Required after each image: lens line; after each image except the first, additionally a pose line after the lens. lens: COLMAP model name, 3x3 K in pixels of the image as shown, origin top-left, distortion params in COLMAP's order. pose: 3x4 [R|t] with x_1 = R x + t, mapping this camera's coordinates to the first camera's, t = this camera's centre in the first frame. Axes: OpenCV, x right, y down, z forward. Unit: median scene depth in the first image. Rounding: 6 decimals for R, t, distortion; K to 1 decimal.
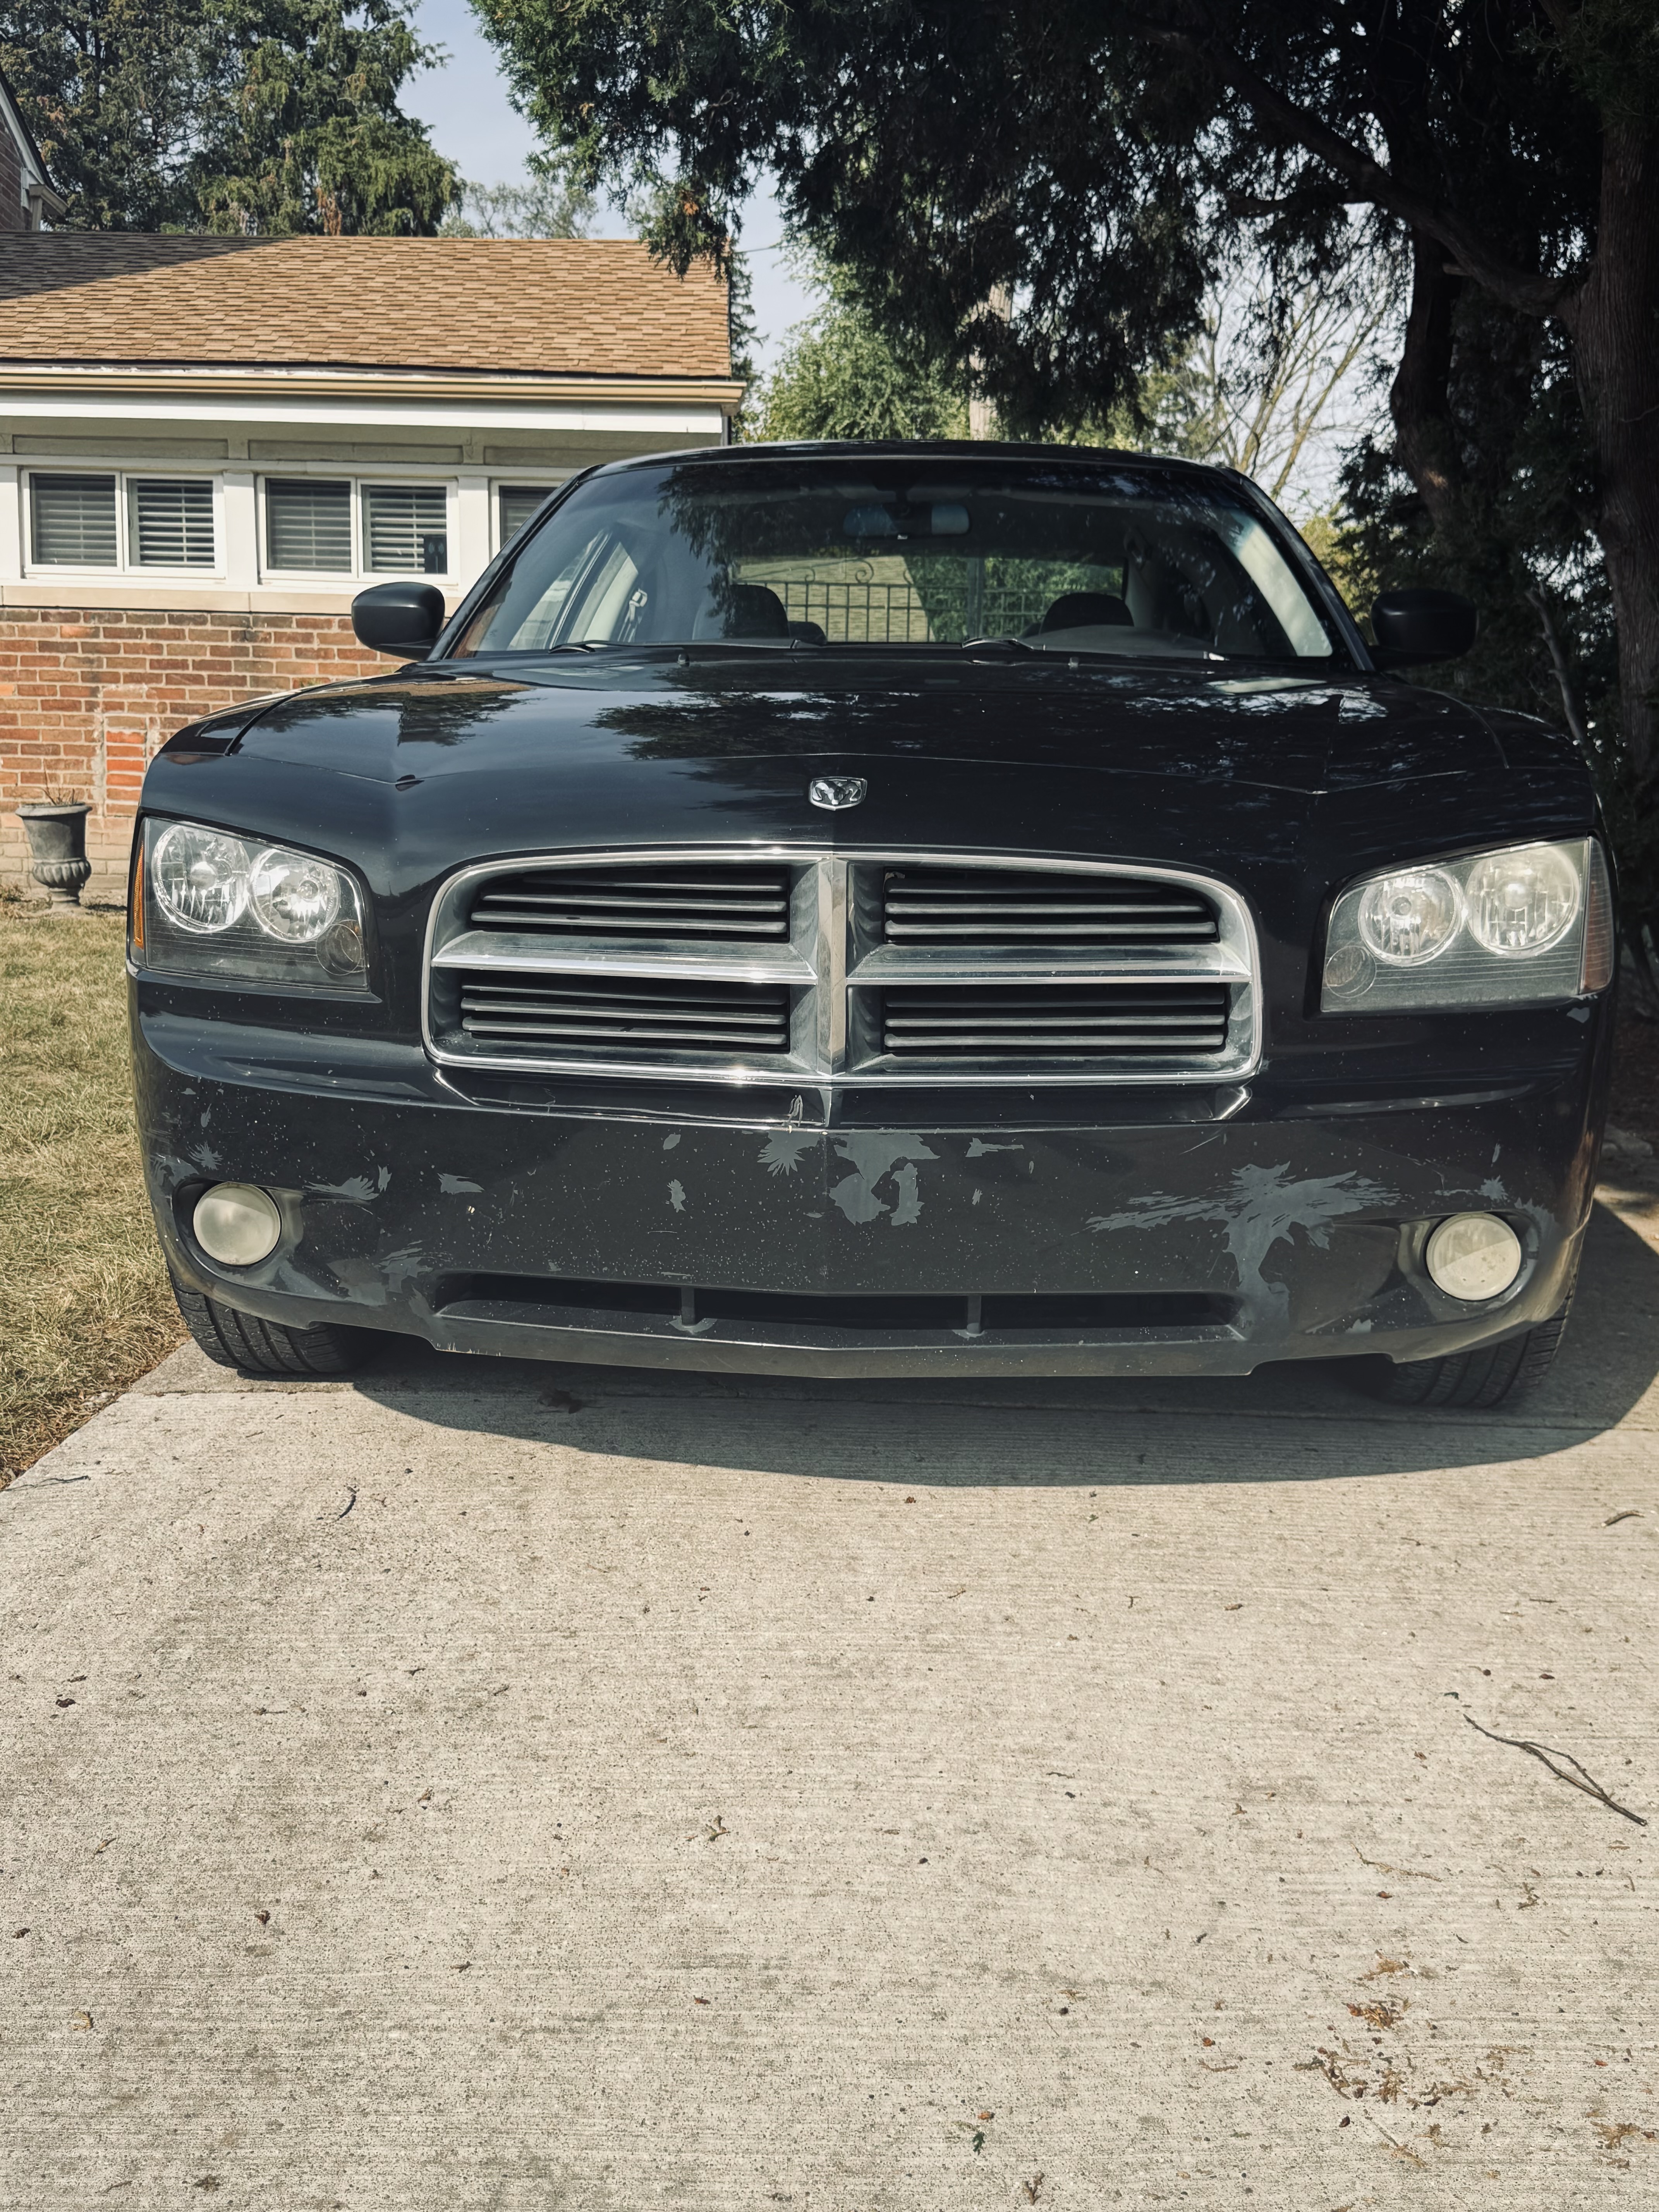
lens RADIAL K [[2249.1, 0, 832.5], [0, 2249.1, 1095.9], [0, 0, 1]] dist [0.025850, 0.000000]
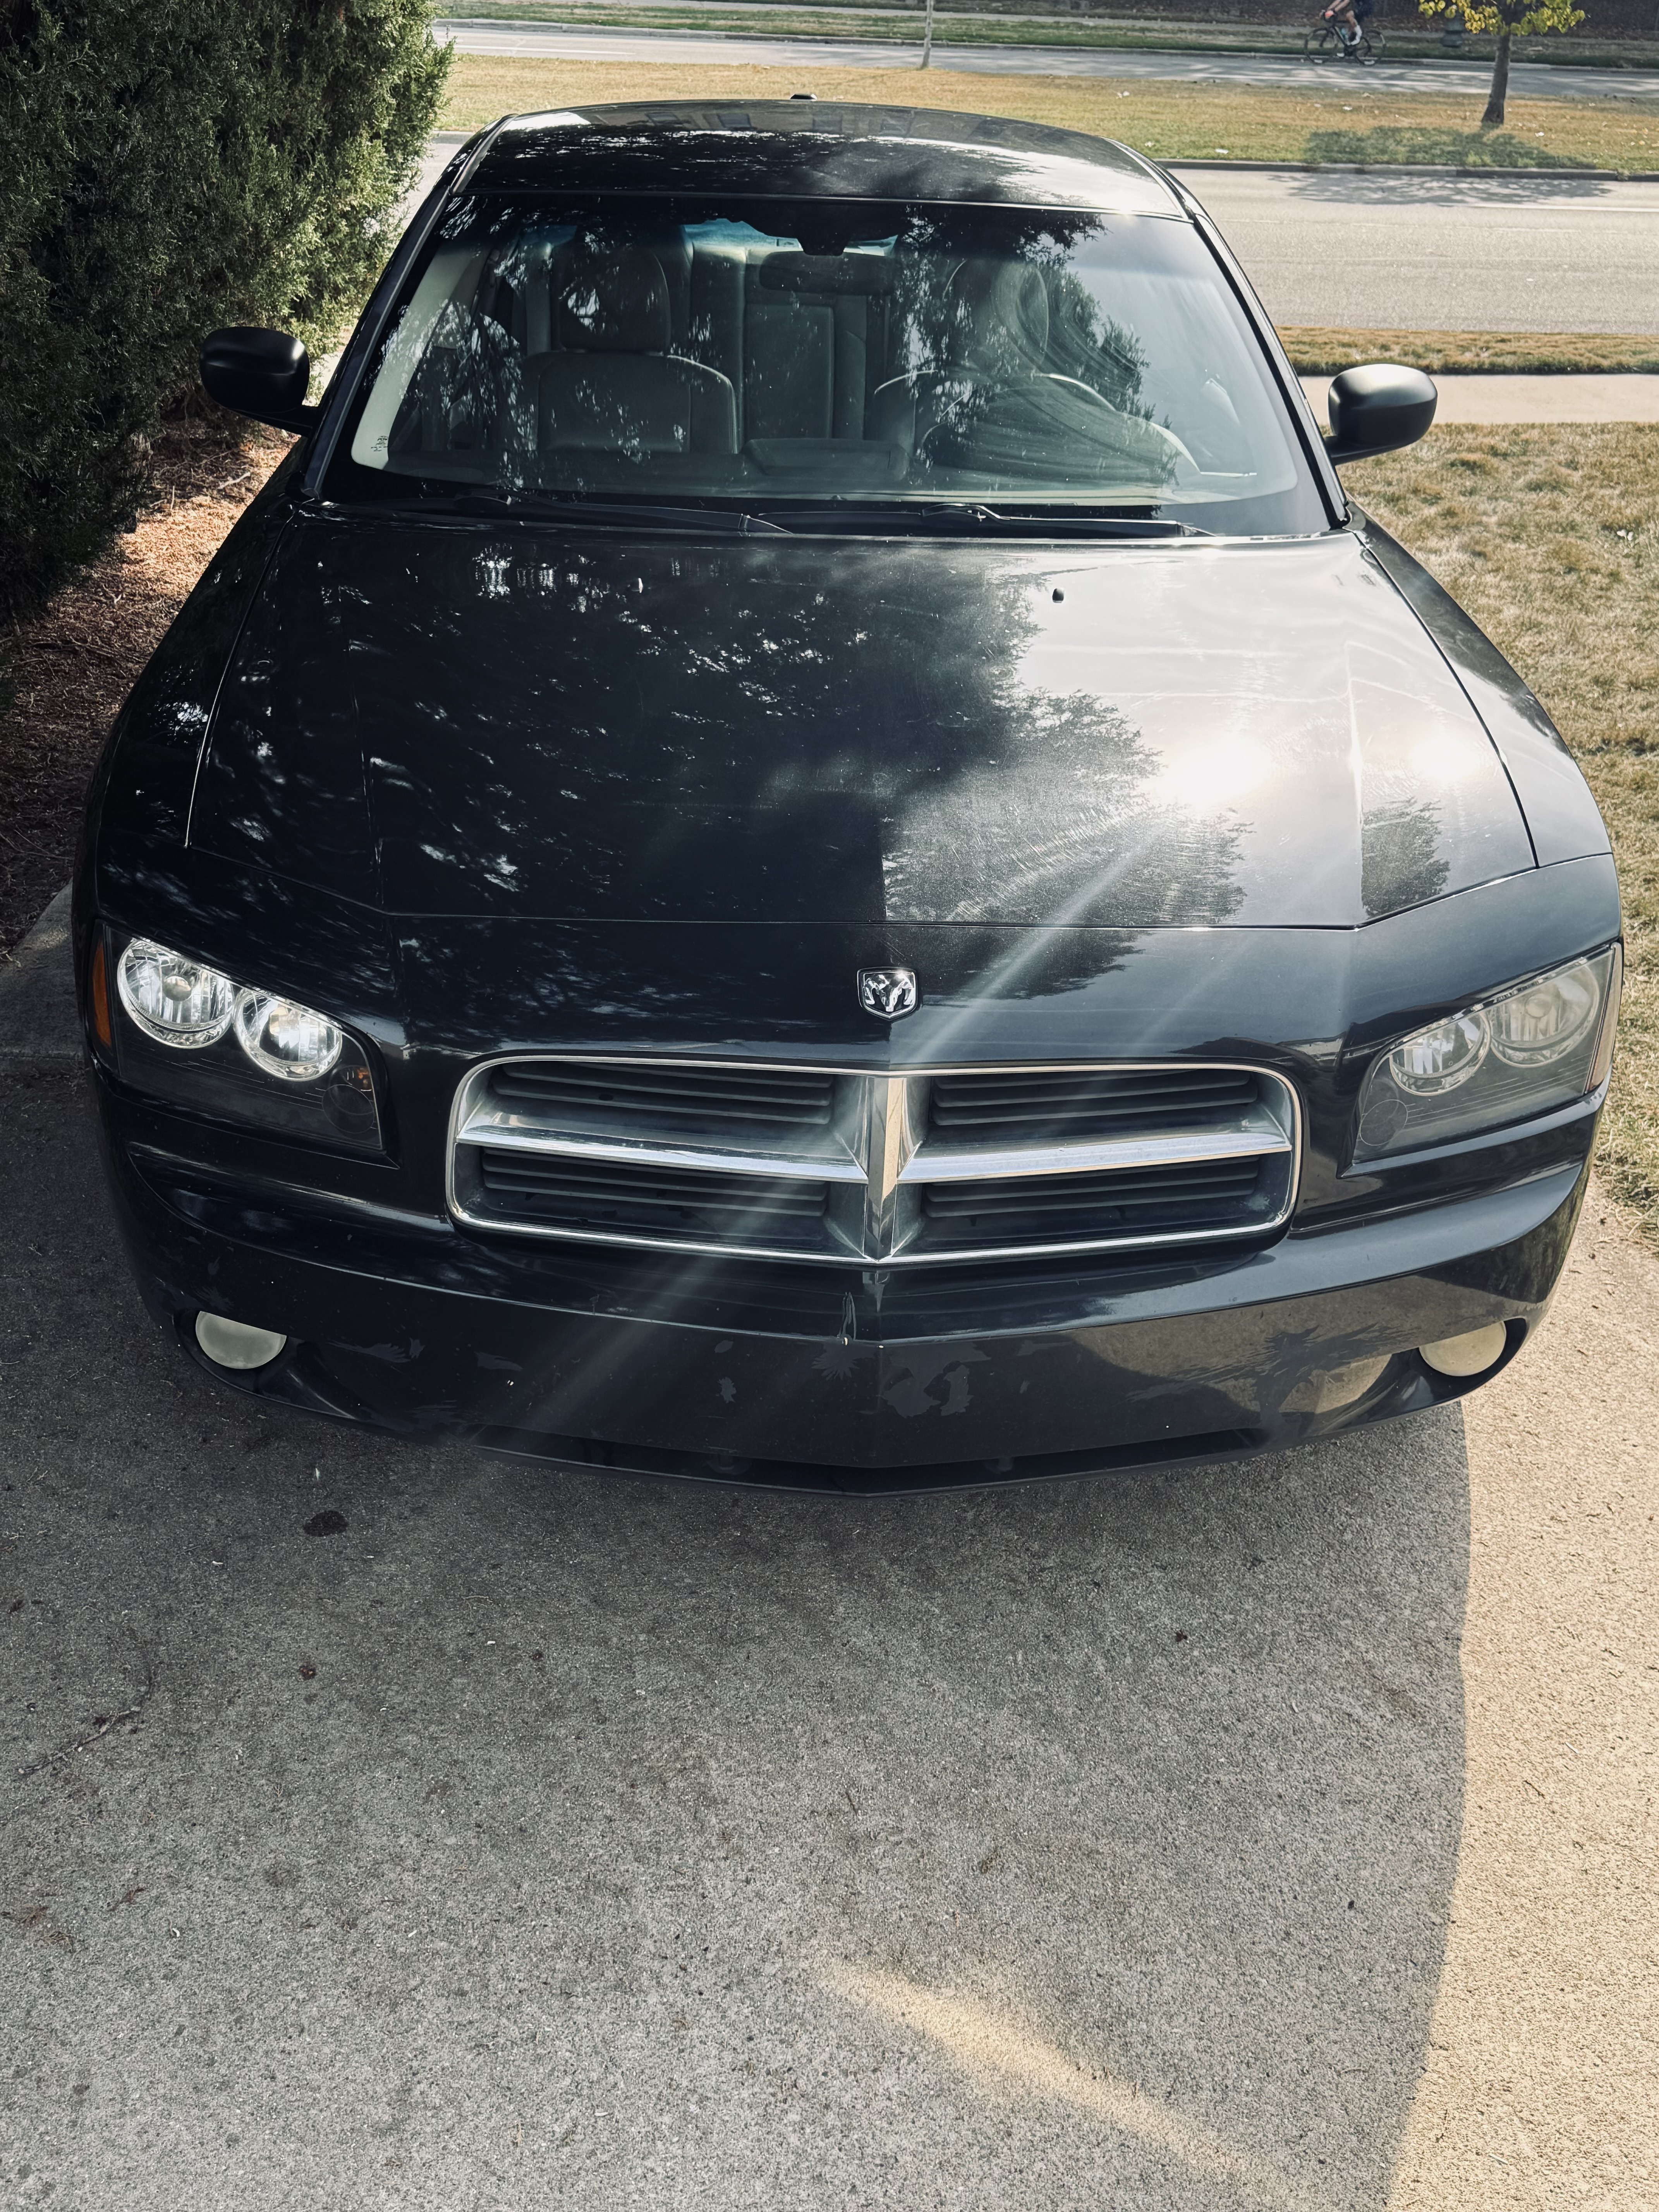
lens RADIAL K [[2249.1, 0, 830.6], [0, 2249.1, 1101.3], [0, 0, 1]] dist [0.025850, 0.000000]
pose [[0.993217, -0.031664, 0.111883, -0.122708], [-0.005166, 0.949242, 0.314505, -0.366922], [-0.116163, -0.312949, 0.942639, 0.081898]]
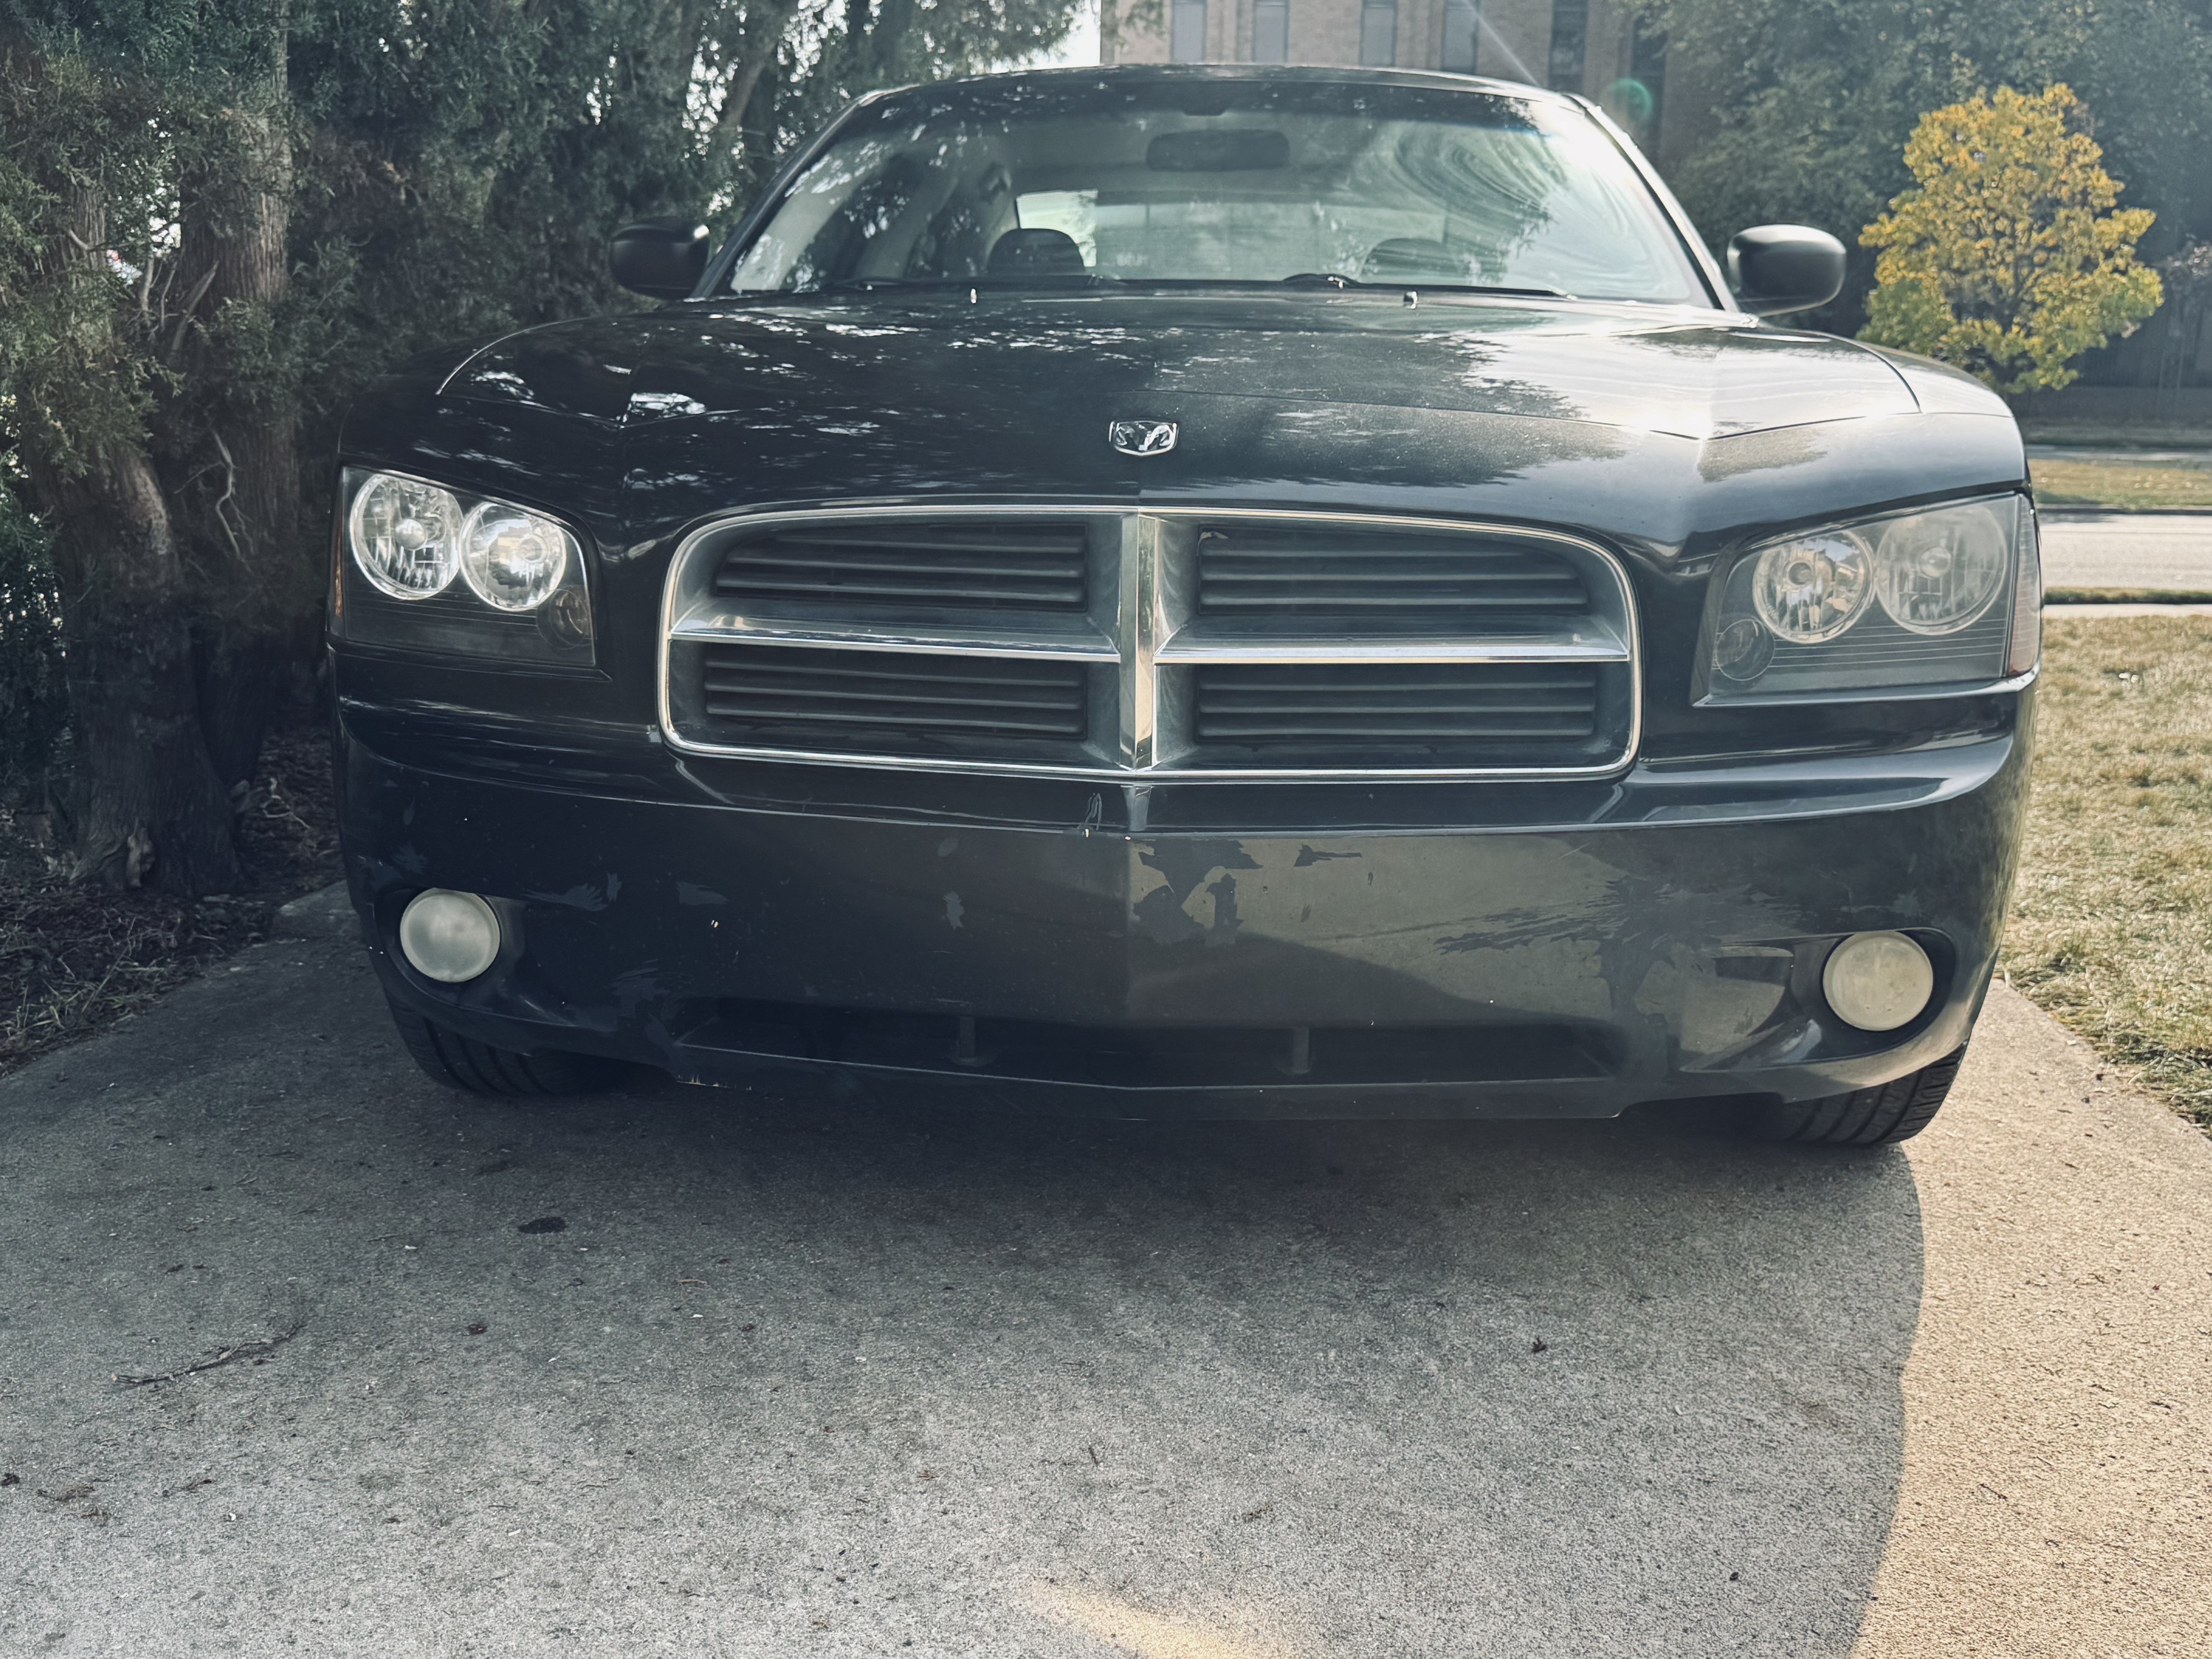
lens RADIAL K [[2249.1, 0, 1101.9], [0, 2249.1, 831.5], [0, 0, 1]] dist [0.025850, 0.000000]
pose [[0.999989, 0.003567, -0.002955, -0.010072], [-0.003475, 0.999519, 0.030802, -0.011298], [0.003064, -0.030791, 0.999521, 0.138222]]
